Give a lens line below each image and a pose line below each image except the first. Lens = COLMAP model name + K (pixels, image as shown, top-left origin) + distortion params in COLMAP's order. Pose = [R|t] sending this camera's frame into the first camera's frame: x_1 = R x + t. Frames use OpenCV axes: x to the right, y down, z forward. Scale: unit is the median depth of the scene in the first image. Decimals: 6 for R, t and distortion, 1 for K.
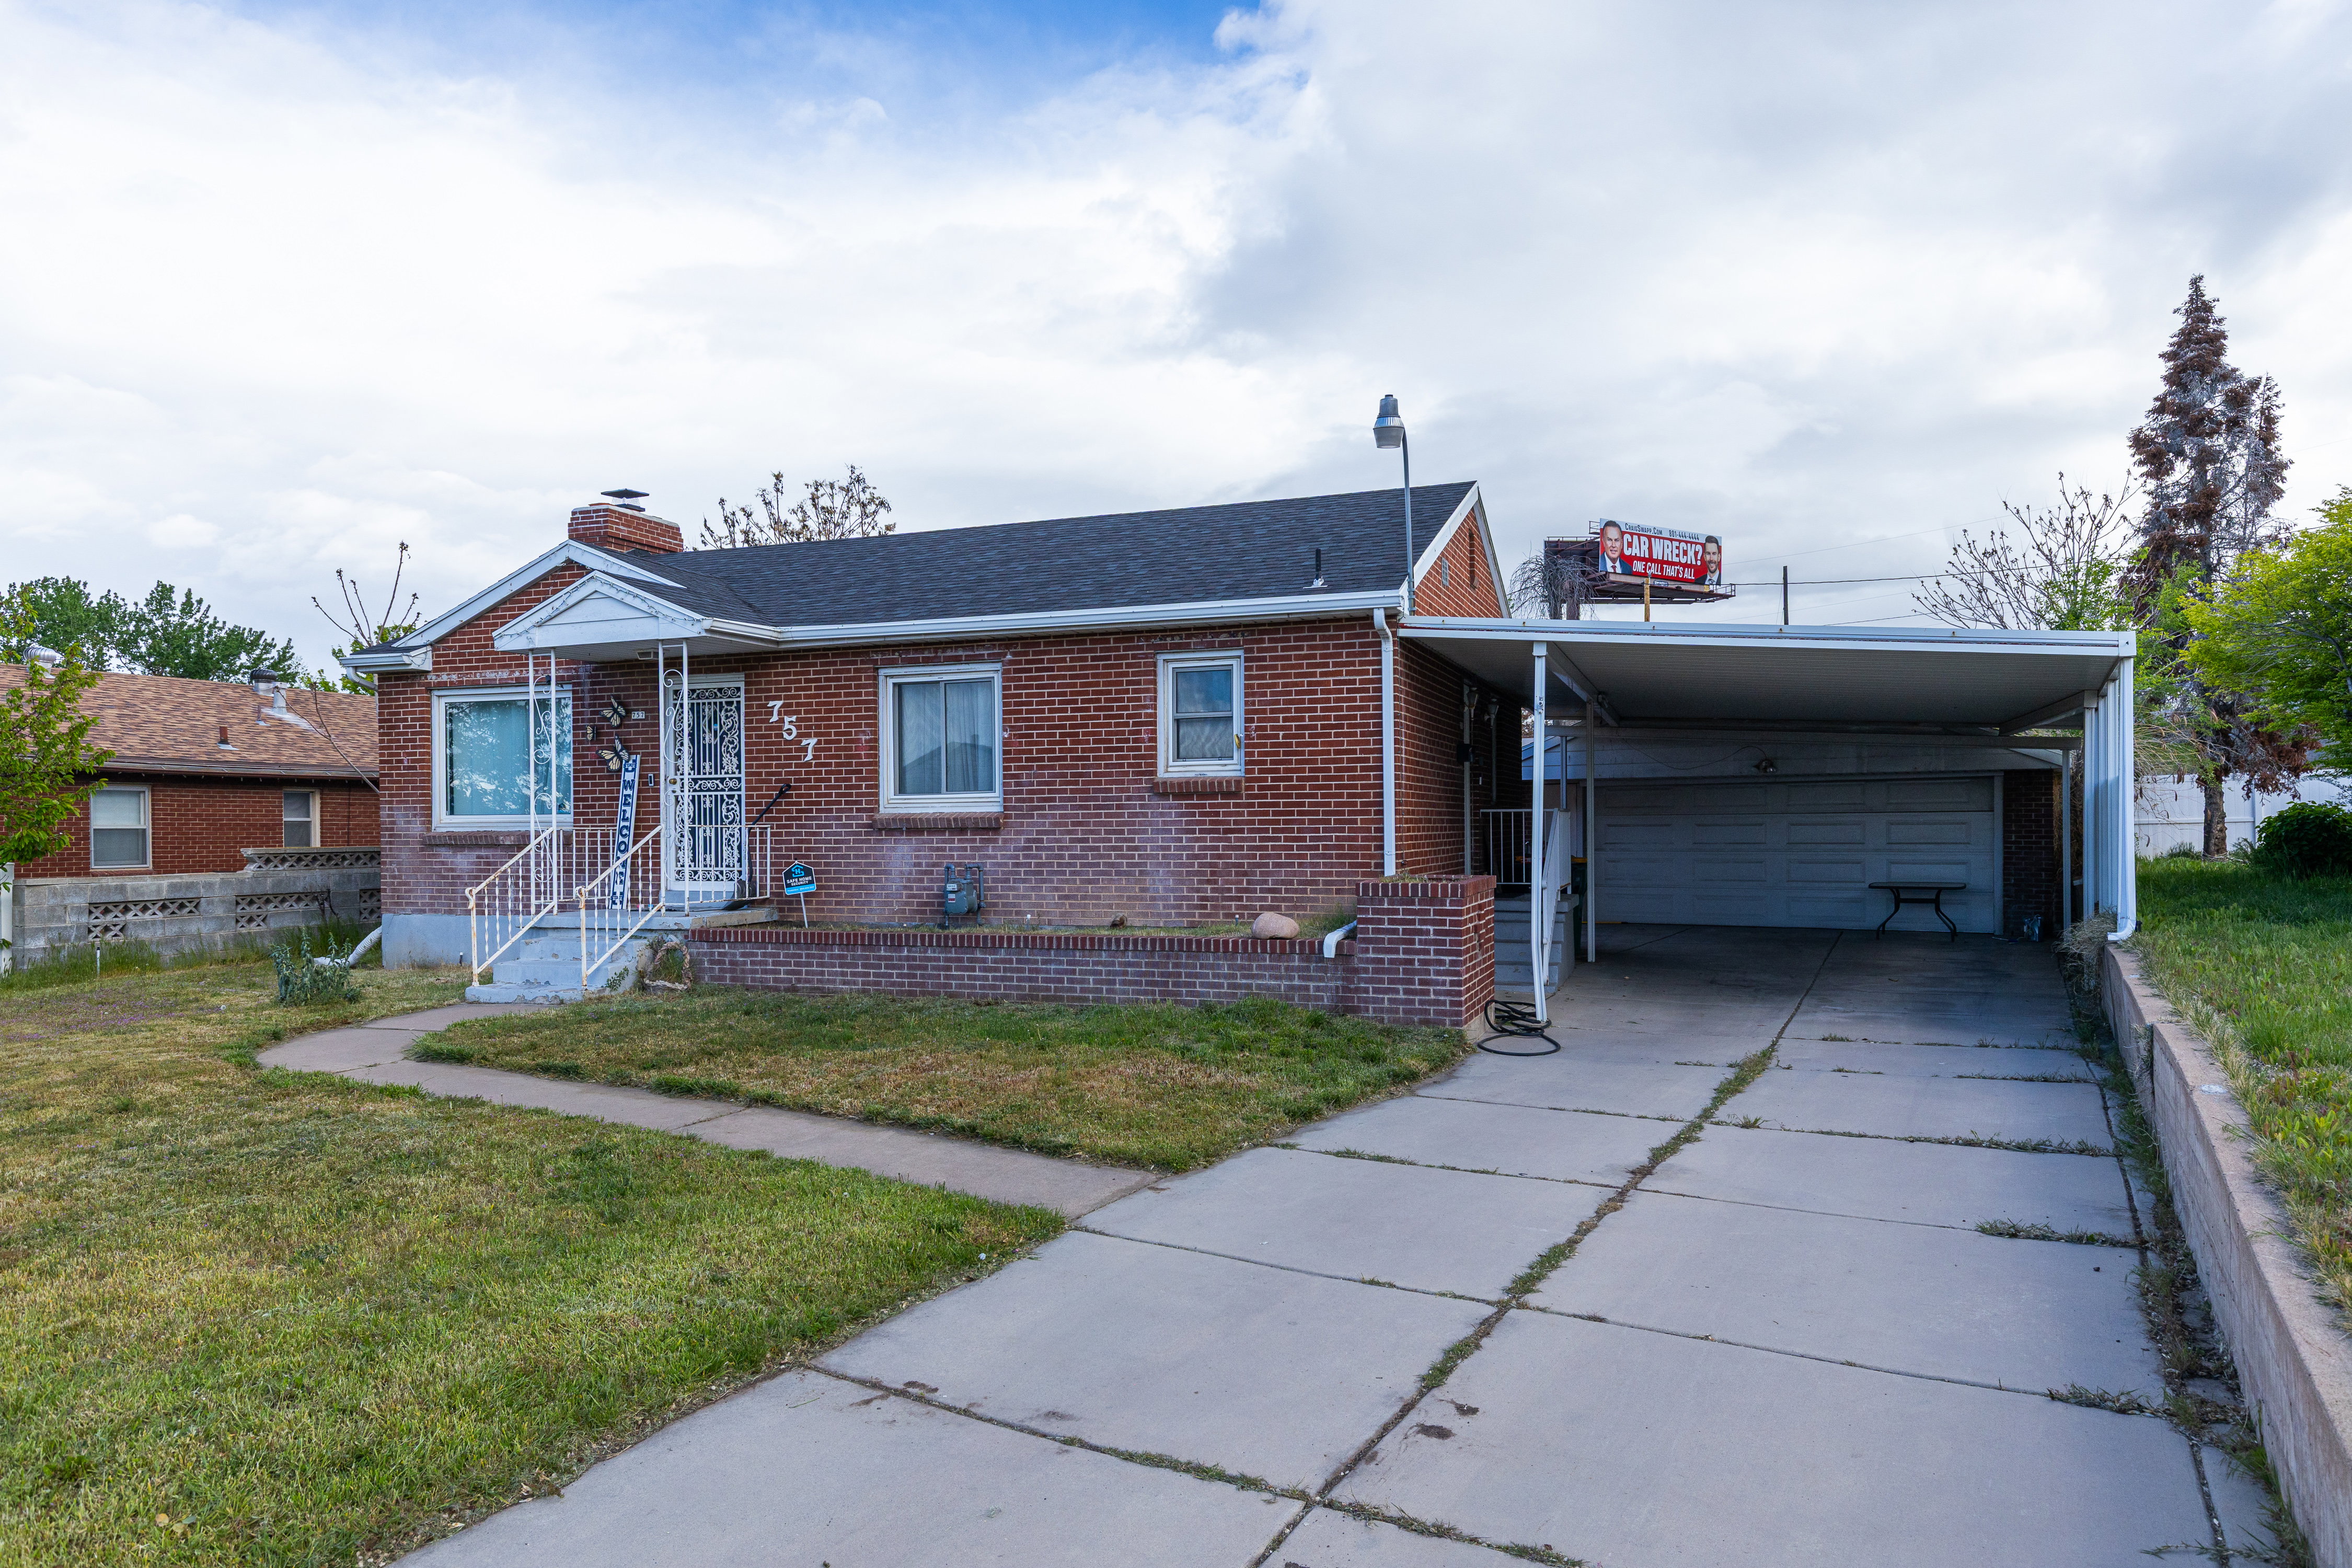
lens RADIAL K [[1511.2, 0, 1176.3], [0, 1511.2, 847.6], [0, 0, 1]] dist [-0.008234, -0.001839]
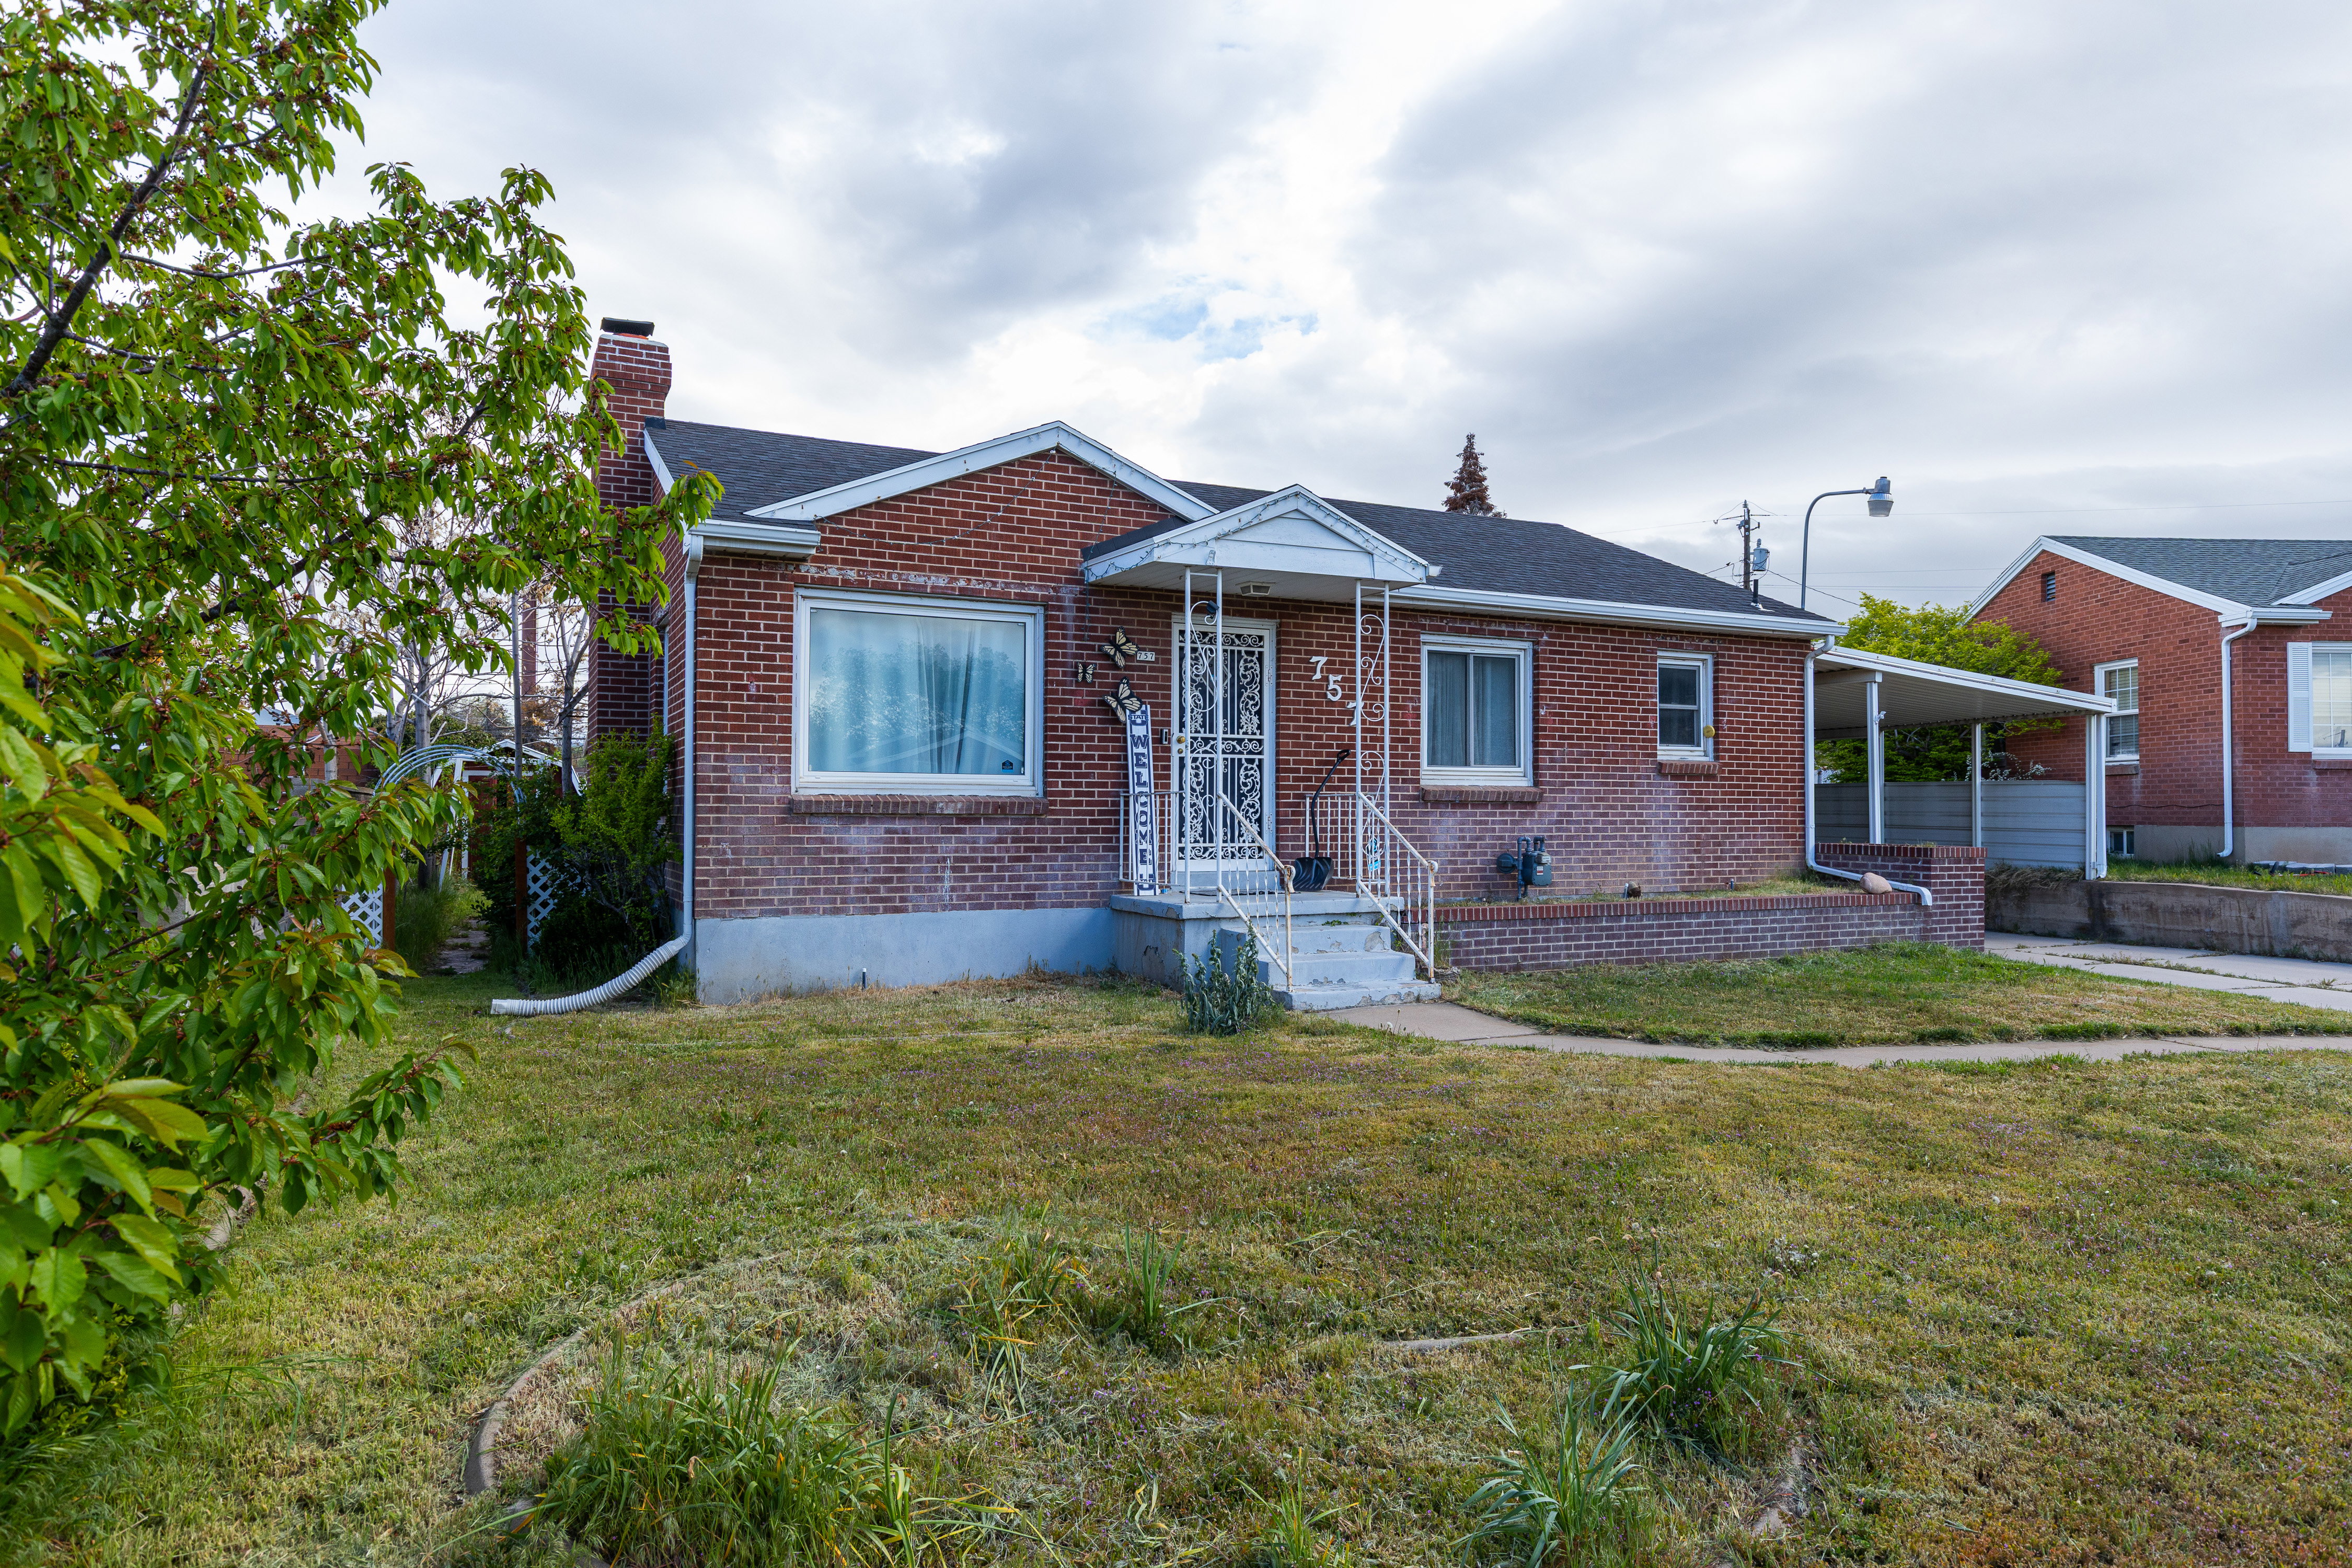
lens RADIAL K [[1484.1, 0, 1176.0], [0, 1484.1, 784.0], [0, 0, 1]] dist [0.006242, 0.000048]
pose [[0.674129, 0.026890, 0.738124, -1.013694], [0.003127, 0.999224, -0.039258, 0.013405], [-0.738607, 0.028773, 0.673522, 0.491476]]
